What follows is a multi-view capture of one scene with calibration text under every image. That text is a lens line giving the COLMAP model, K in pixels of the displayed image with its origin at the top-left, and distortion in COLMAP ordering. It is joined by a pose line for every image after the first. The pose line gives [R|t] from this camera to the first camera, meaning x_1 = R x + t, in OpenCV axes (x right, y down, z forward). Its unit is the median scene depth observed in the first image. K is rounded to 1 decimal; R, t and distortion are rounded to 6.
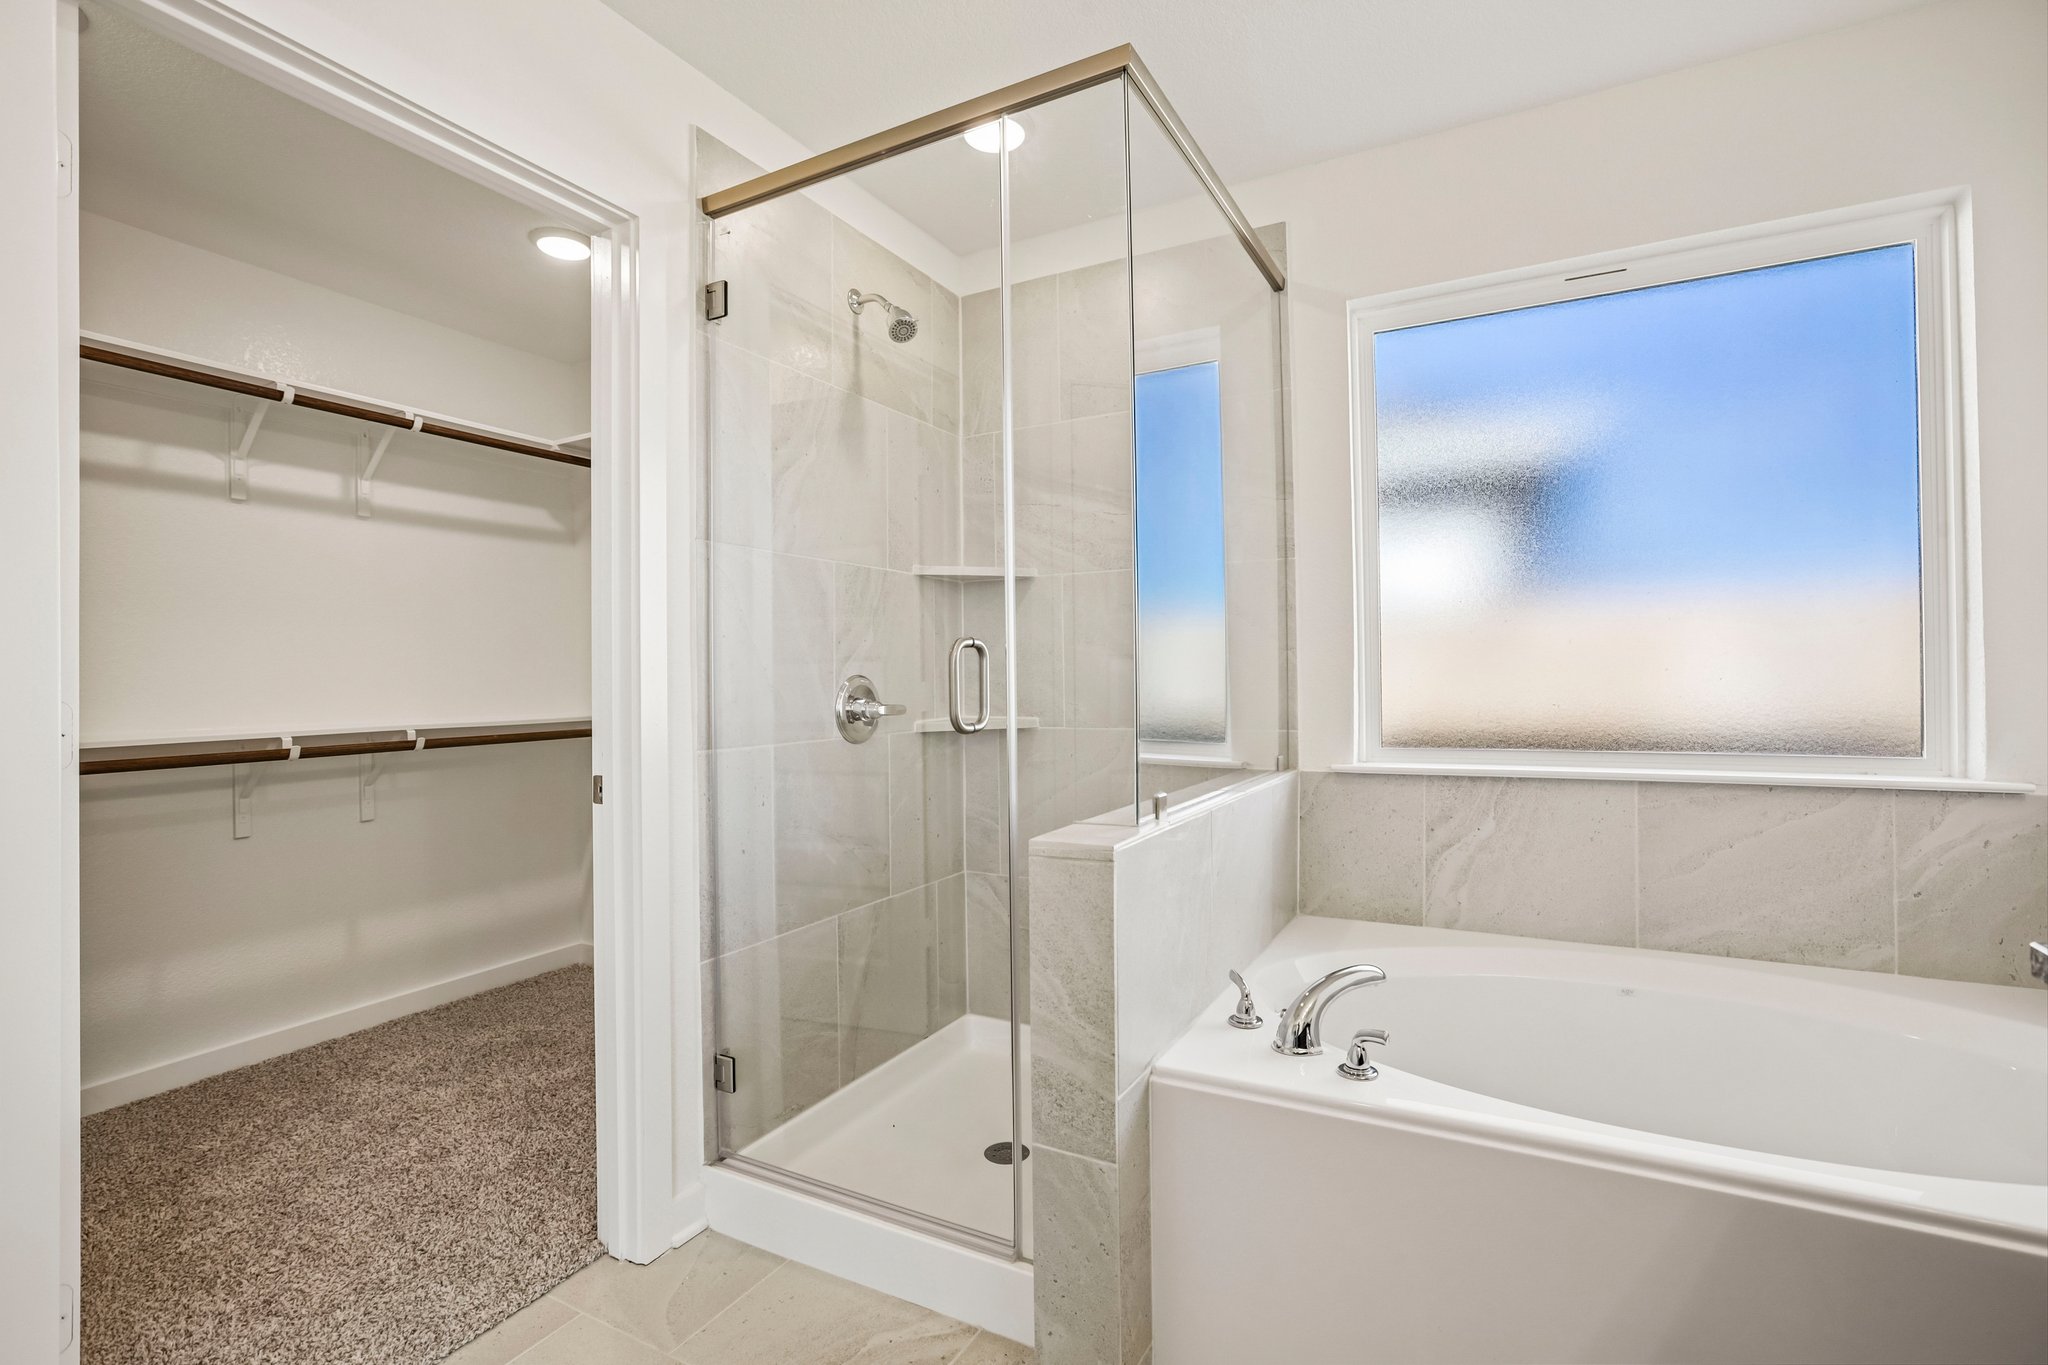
lens RADIAL K [[931.2, 0, 970.8], [0, 931.2, 679.0], [0, 0, 1]] dist [-0.006969, 0.000166]
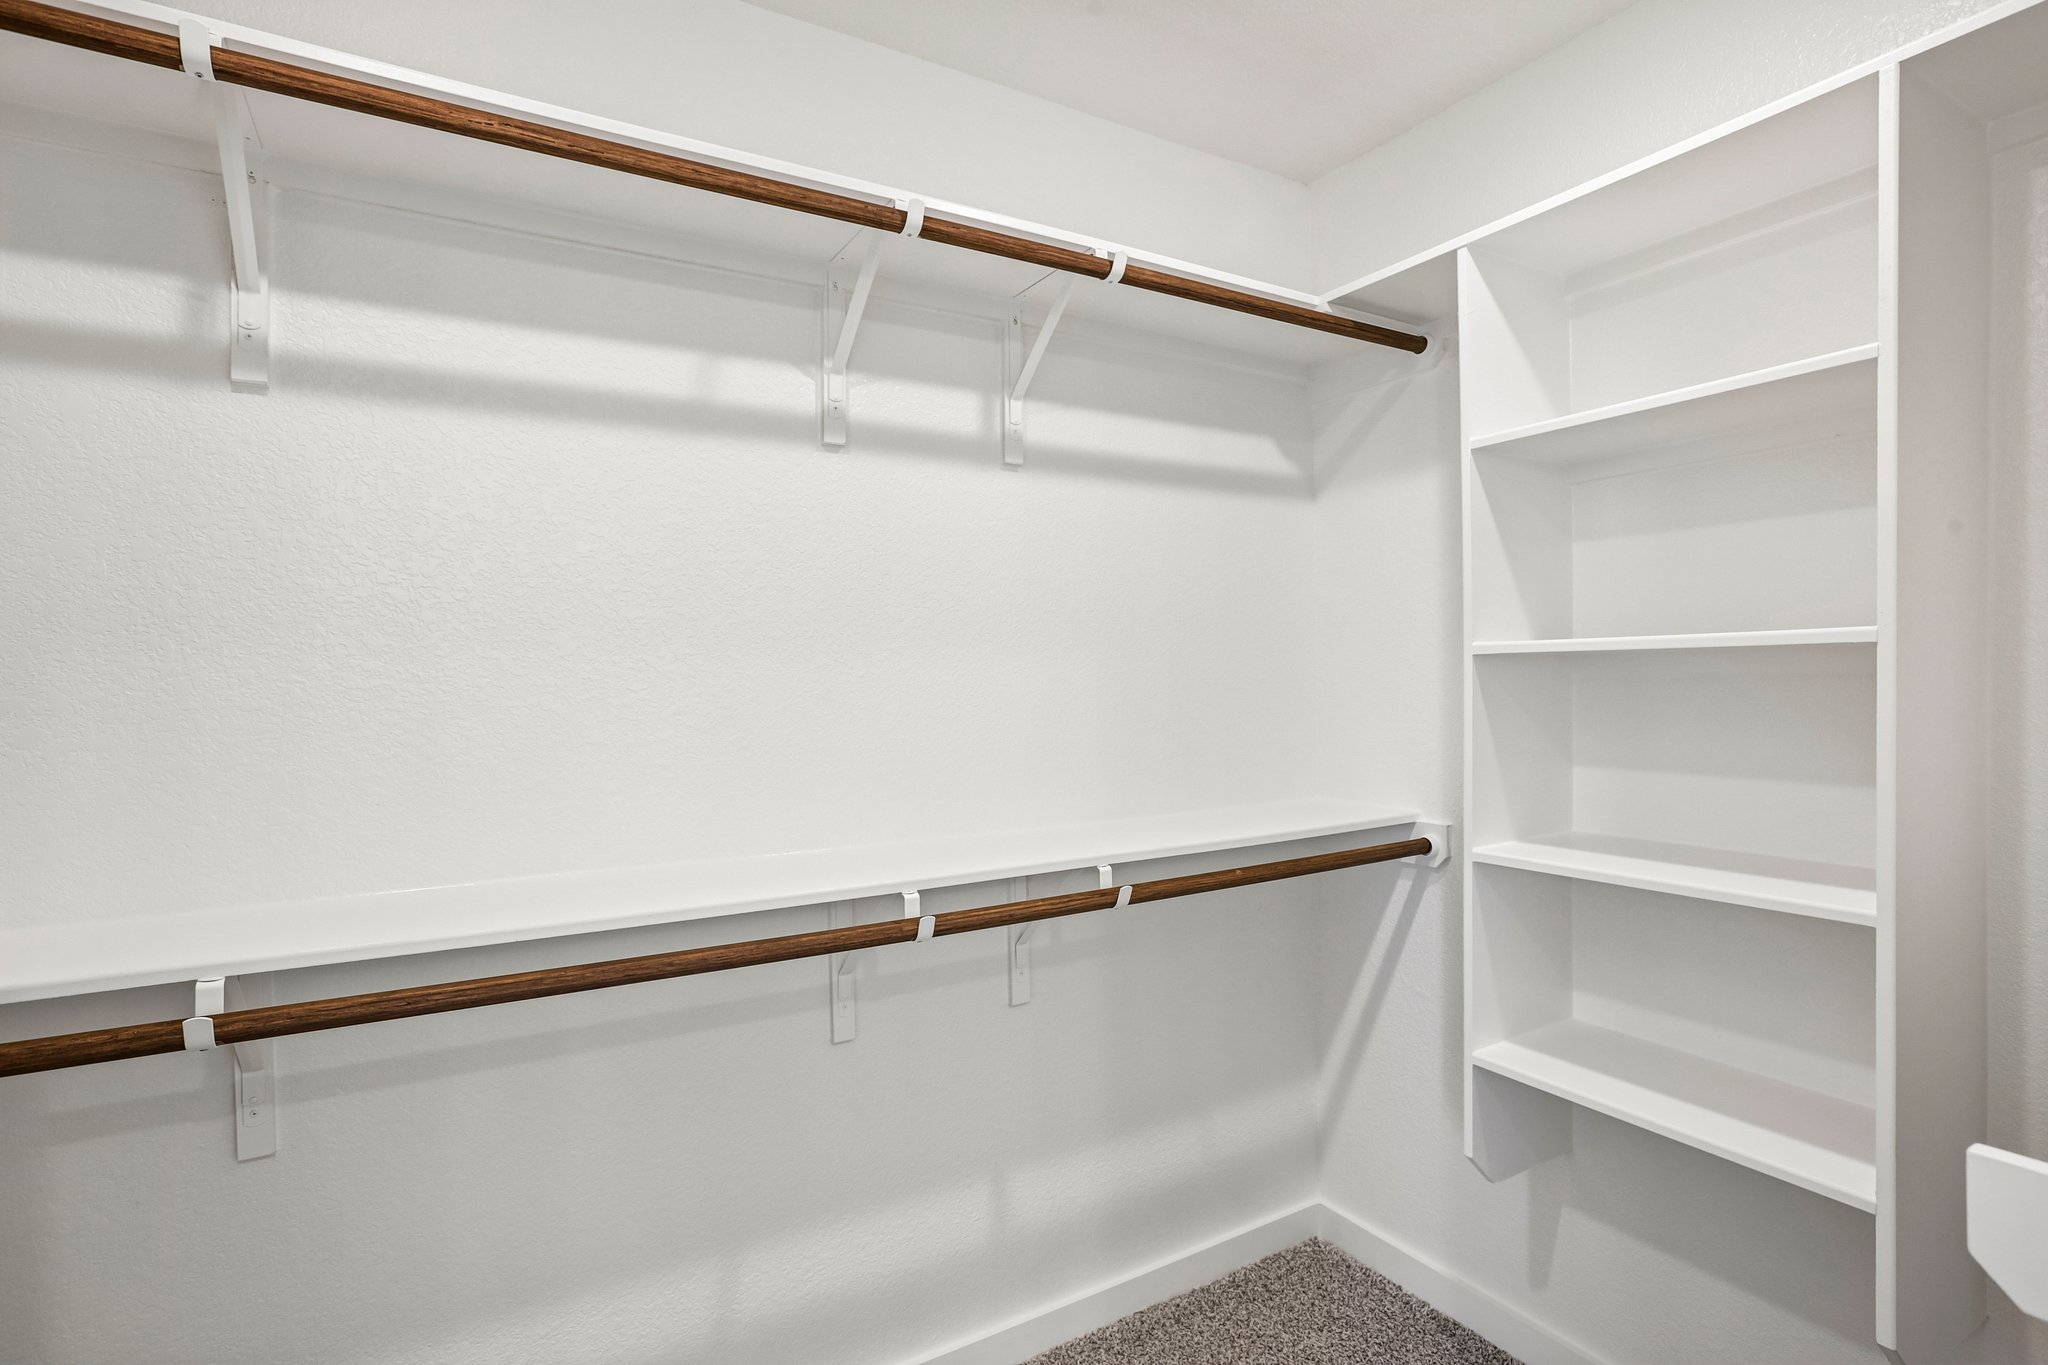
lens RADIAL K [[1060.3, 0, 1022.6], [0, 1060.3, 674.7], [0, 0, 1]] dist [-0.010687, 0.000070]
pose [[0.881333, -0.001912, -0.472491, -0.365091], [0.002424, 0.999997, 0.000474, -0.051063], [0.472489, -0.001563, 0.881335, 0.460498]]
